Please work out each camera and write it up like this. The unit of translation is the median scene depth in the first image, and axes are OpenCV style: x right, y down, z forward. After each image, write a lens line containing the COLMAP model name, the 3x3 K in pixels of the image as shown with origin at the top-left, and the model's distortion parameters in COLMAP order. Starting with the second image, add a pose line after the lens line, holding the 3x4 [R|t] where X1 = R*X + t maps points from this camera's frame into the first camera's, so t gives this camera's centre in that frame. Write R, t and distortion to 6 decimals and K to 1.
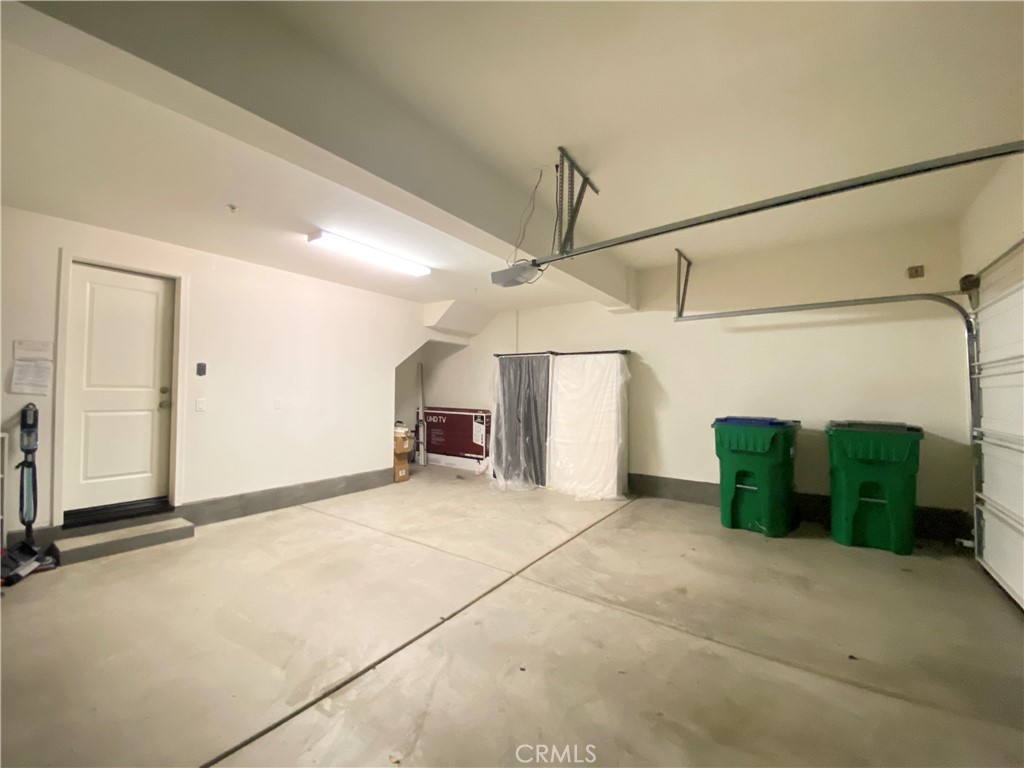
lens RADIAL K [[435.1, 0, 507.9], [0, 435.1, 386.5], [0, 0, 1]] dist [0.017991, -0.019261]
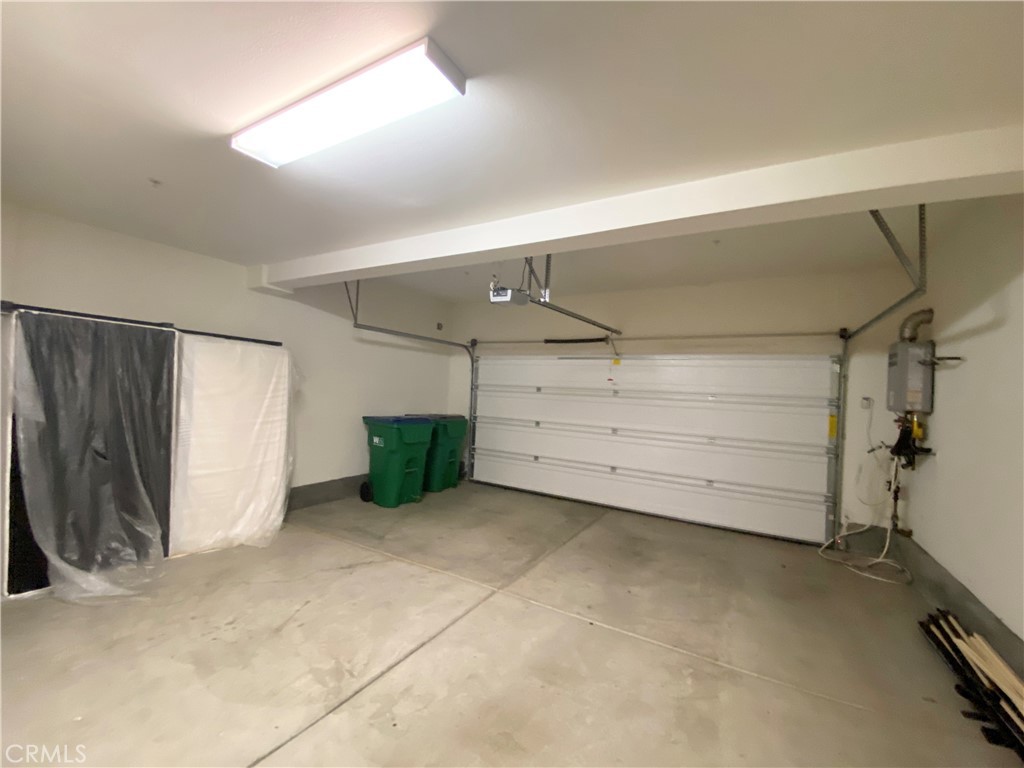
lens RADIAL K [[435.1, 0, 507.2], [0, 435.1, 384.9], [0, 0, 1]] dist [0.017991, -0.019261]
pose [[-0.116628, -0.010818, 0.993117, -0.843143], [-0.060783, 0.998144, 0.003735, -0.054252], [-0.991314, -0.059930, -0.117069, 0.937227]]
